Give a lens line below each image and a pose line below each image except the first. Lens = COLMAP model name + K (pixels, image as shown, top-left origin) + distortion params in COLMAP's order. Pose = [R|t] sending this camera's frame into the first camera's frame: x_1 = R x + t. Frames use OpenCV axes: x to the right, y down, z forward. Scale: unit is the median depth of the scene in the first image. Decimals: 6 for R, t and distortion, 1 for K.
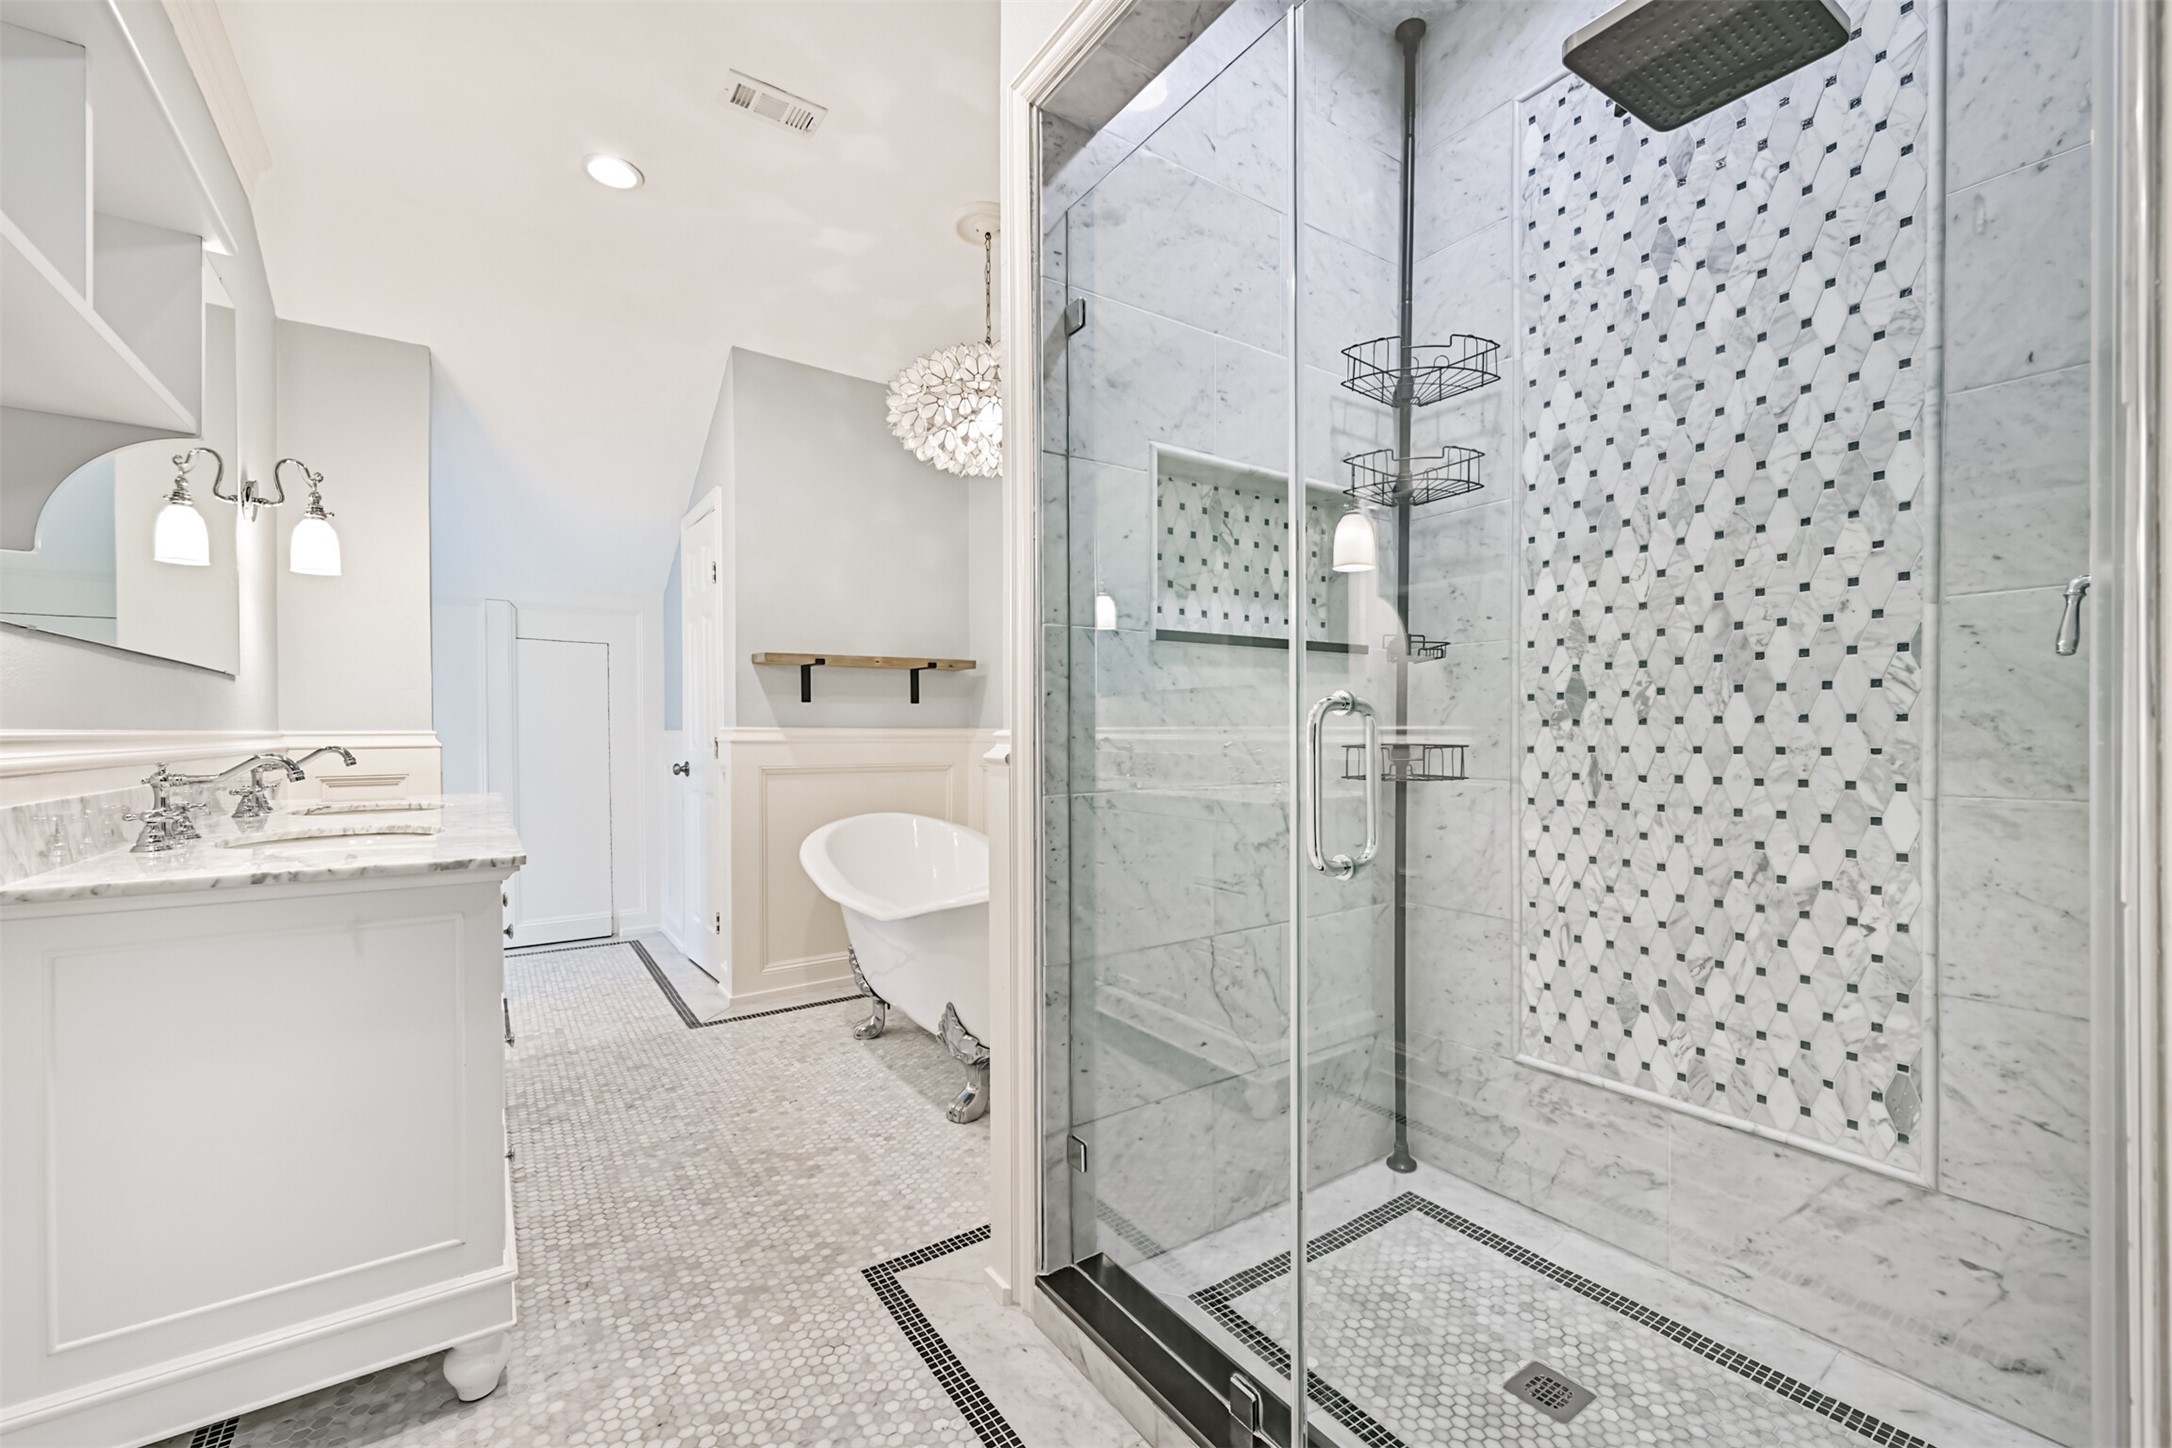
lens RADIAL K [[915.0, 0, 1082.8], [0, 915.0, 723.2], [0, 0, 1]] dist [0.003903, 0.000676]
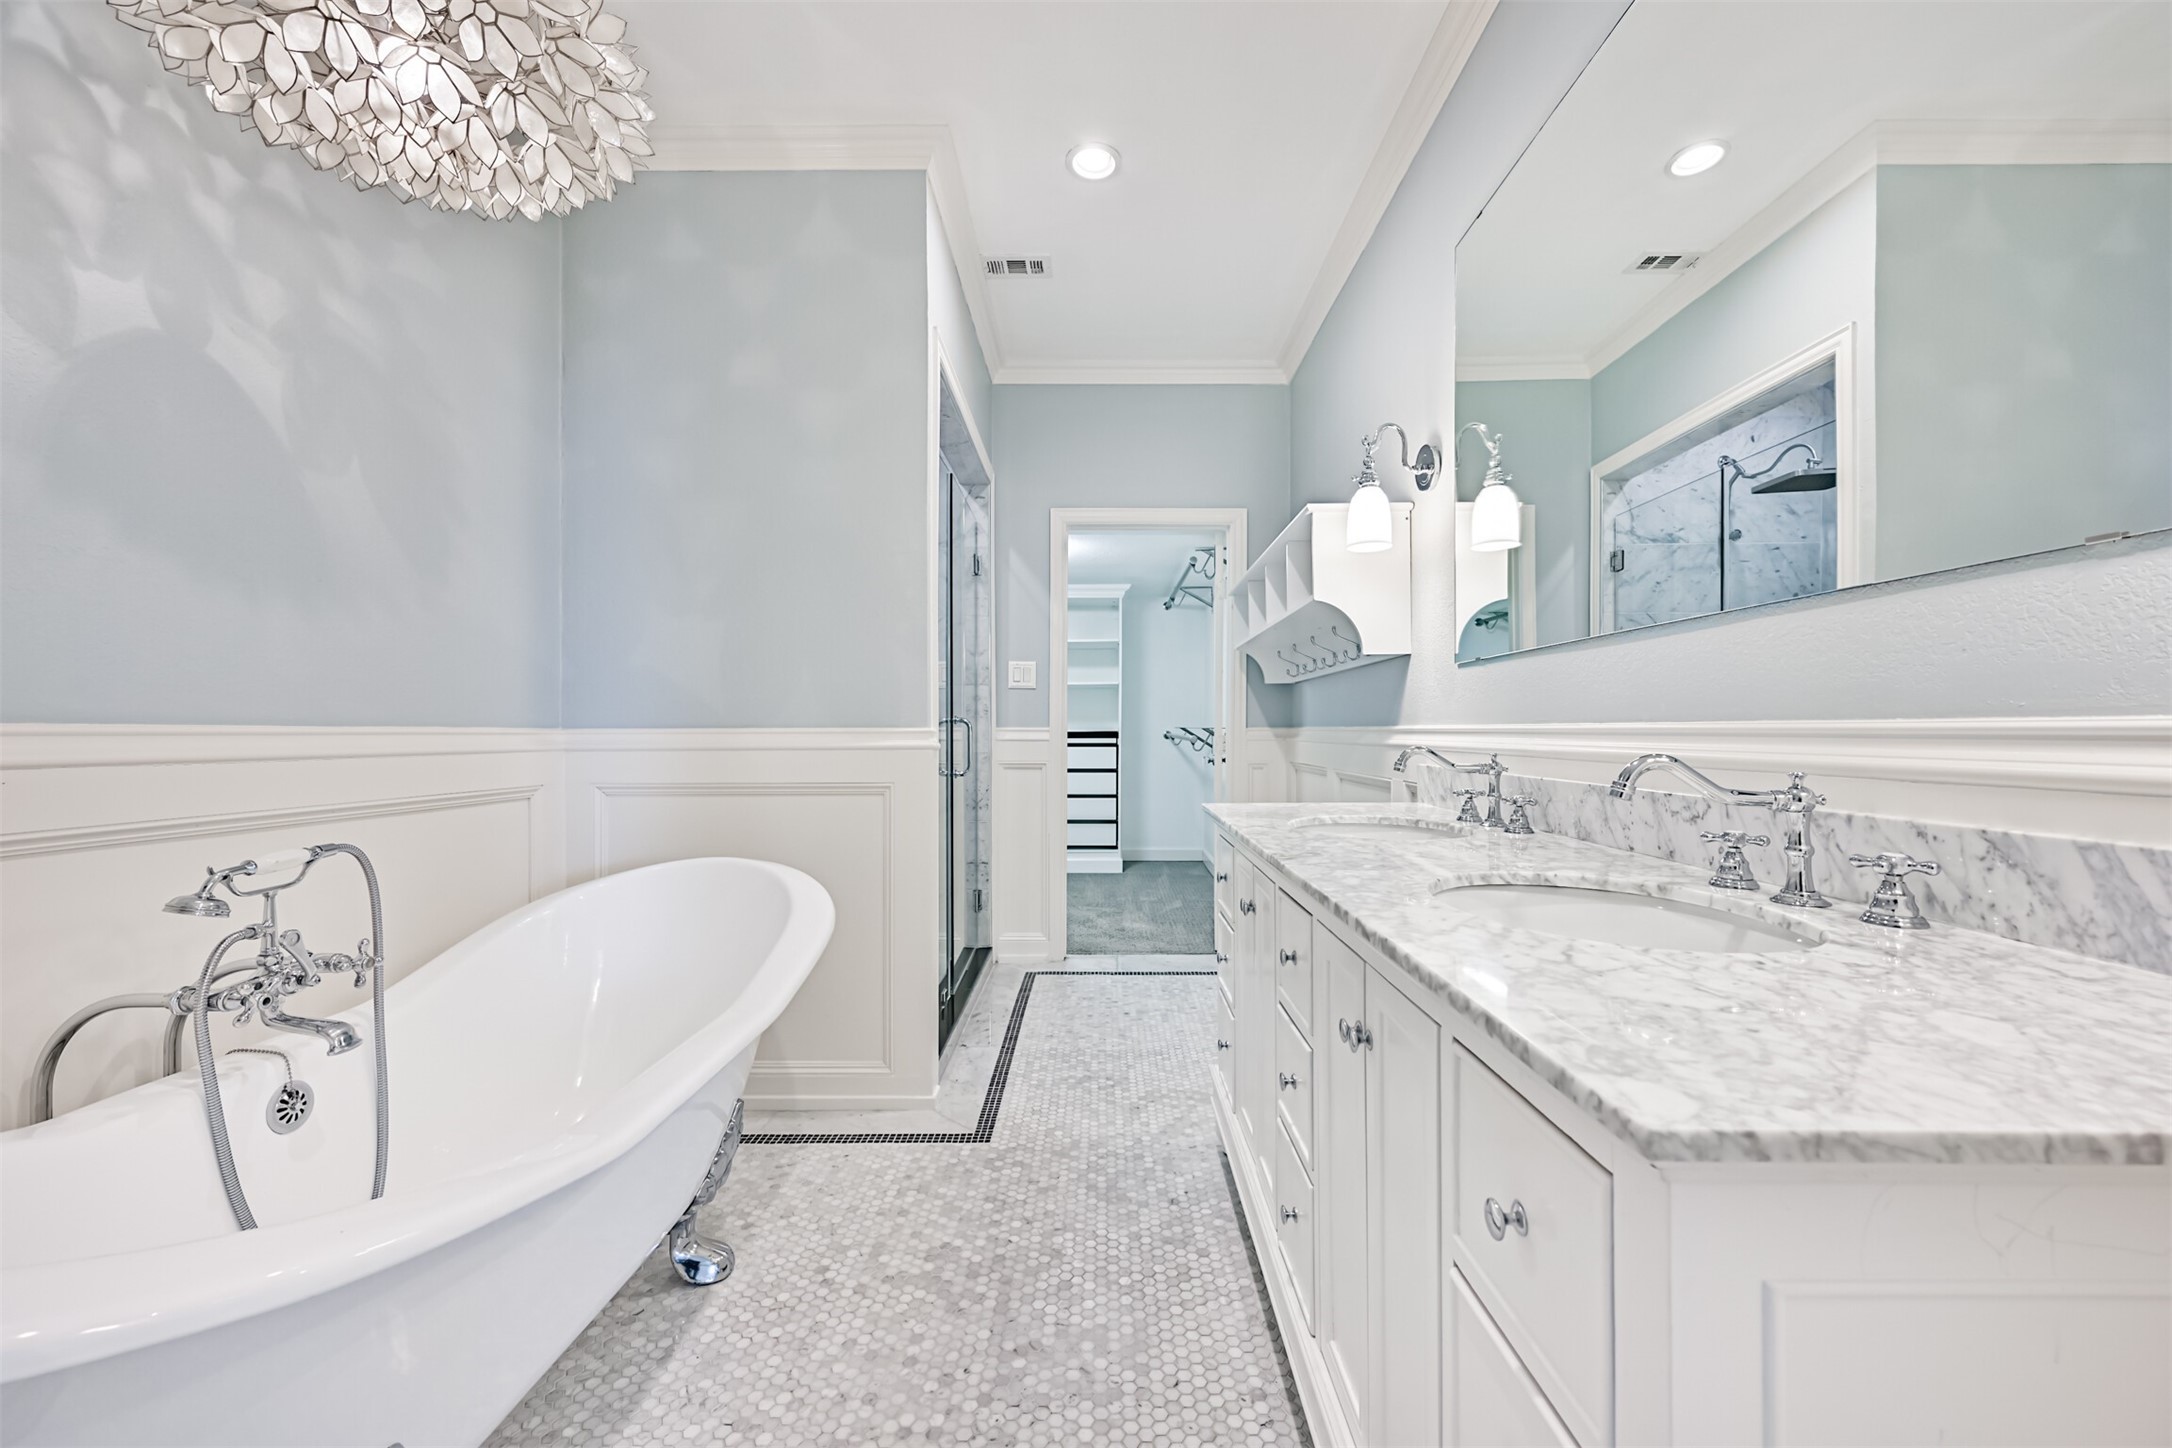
lens RADIAL K [[867.3, 0, 1101.3], [0, 867.3, 740.0], [0, 0, 1]] dist [0.007438, -0.000348]
pose [[-0.835048, 0.000133, 0.550178, -1.019717], [0.003652, 0.999979, 0.005301, 0.012555], [-0.550165, 0.006436, -0.835031, 1.870639]]
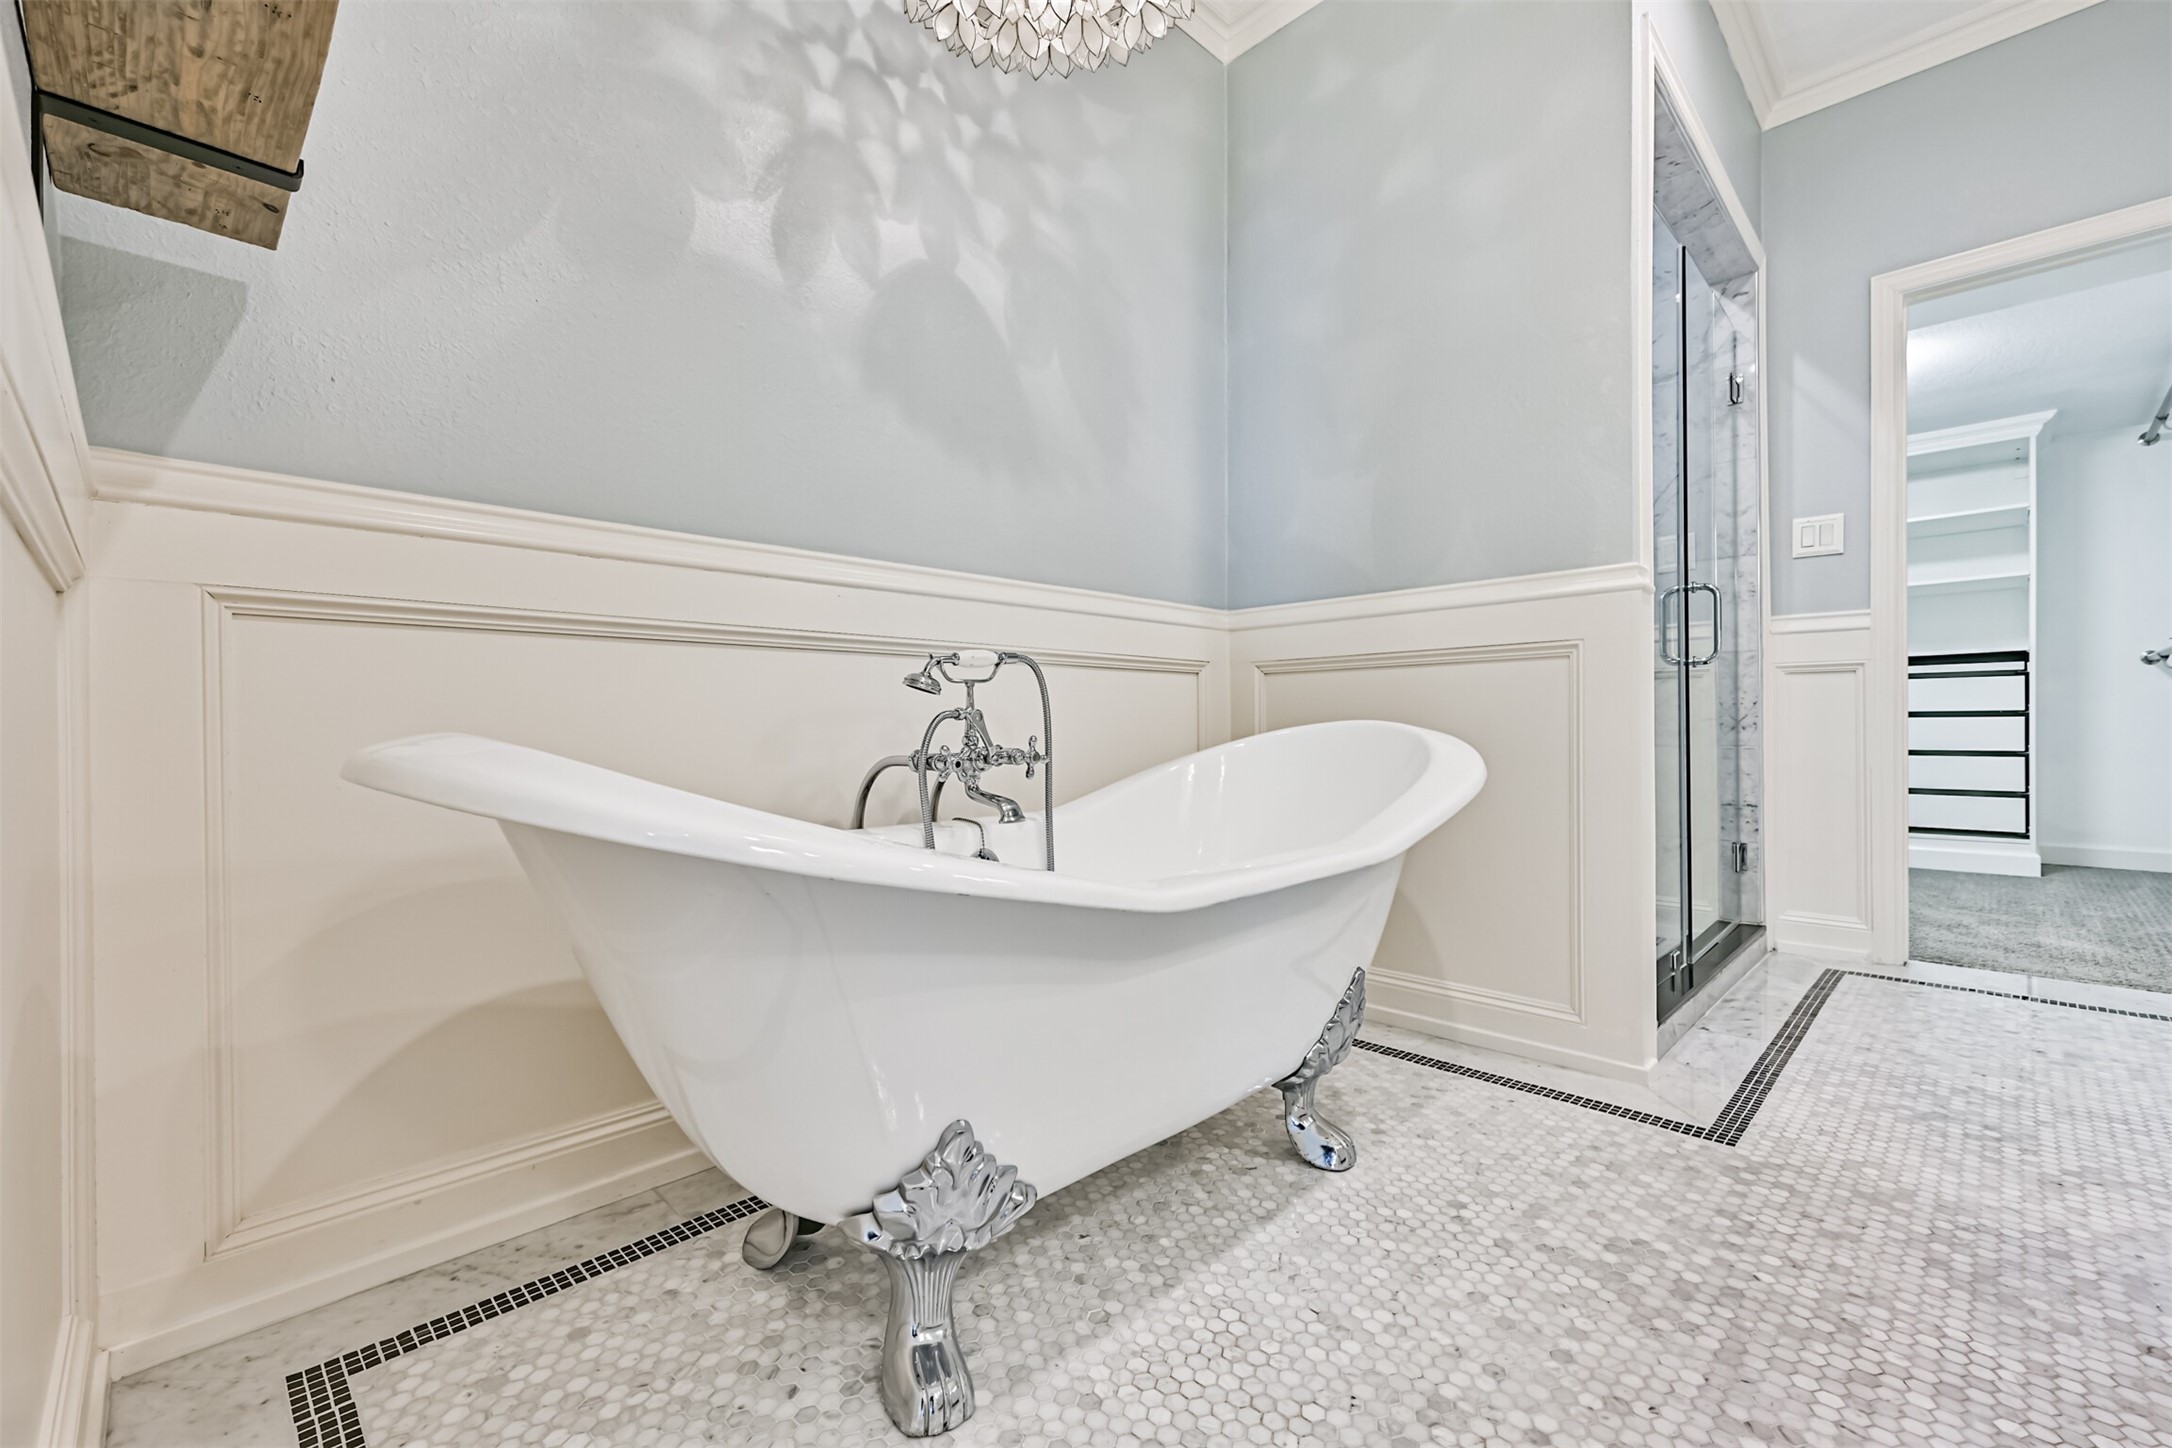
lens RADIAL K [[915.0, 0, 1088.3], [0, 915.0, 726.1], [0, 0, 1]] dist [0.003903, 0.000676]
pose [[-0.201757, 0.009838, 0.979386, -0.951006], [0.006214, 0.999942, -0.008764, 0.185536], [-0.979416, 0.004318, -0.201806, 1.718091]]
